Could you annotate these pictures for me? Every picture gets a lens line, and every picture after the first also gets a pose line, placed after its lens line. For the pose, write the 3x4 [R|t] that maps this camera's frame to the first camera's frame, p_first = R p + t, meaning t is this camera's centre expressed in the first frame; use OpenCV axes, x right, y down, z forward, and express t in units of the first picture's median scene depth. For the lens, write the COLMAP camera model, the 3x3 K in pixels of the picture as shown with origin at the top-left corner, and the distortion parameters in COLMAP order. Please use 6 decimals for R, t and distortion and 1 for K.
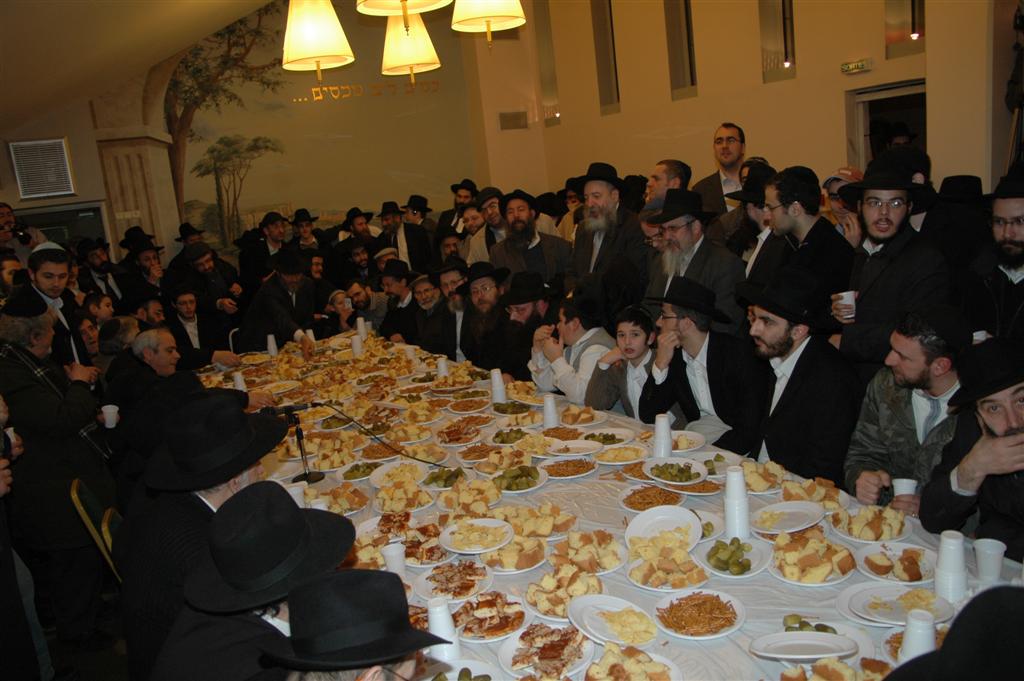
lens RADIAL K [[853.2, 0, 508.1], [0, 853.2, 333.5], [0, 0, 1]] dist [-0.103029, 0.099350]
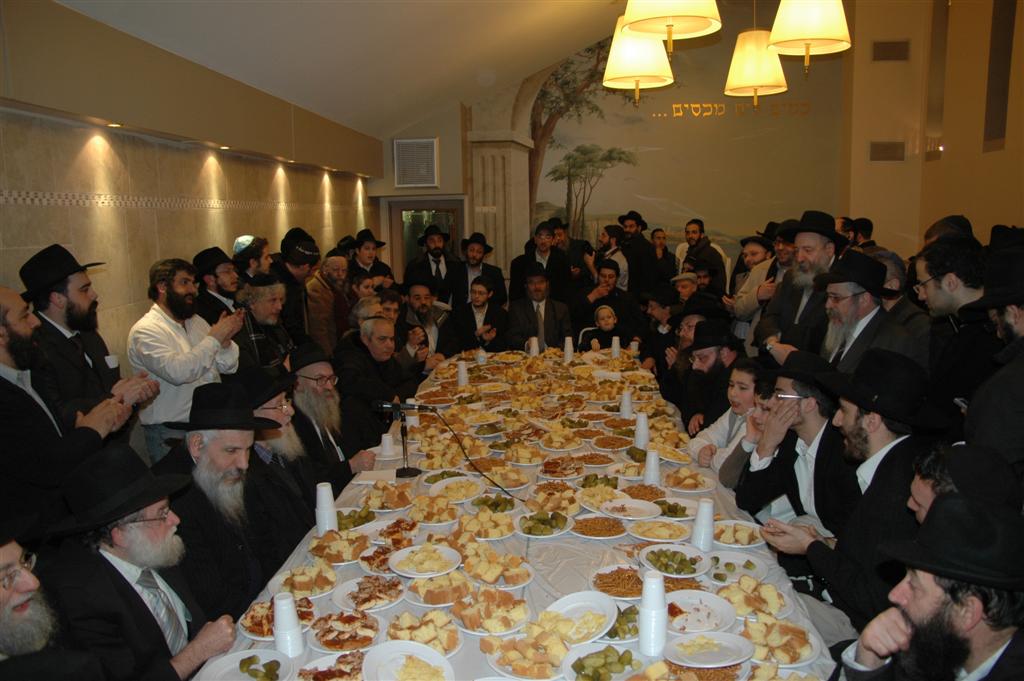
lens RADIAL K [[853.2, 0, 514.3], [0, 853.2, 342.9], [0, 0, 1]] dist [-0.103029, 0.099350]
pose [[0.851690, 0.175976, -0.493615, 0.165639], [-0.172962, 0.983544, 0.052207, -0.031618], [0.494680, 0.040912, 0.868112, 0.042179]]
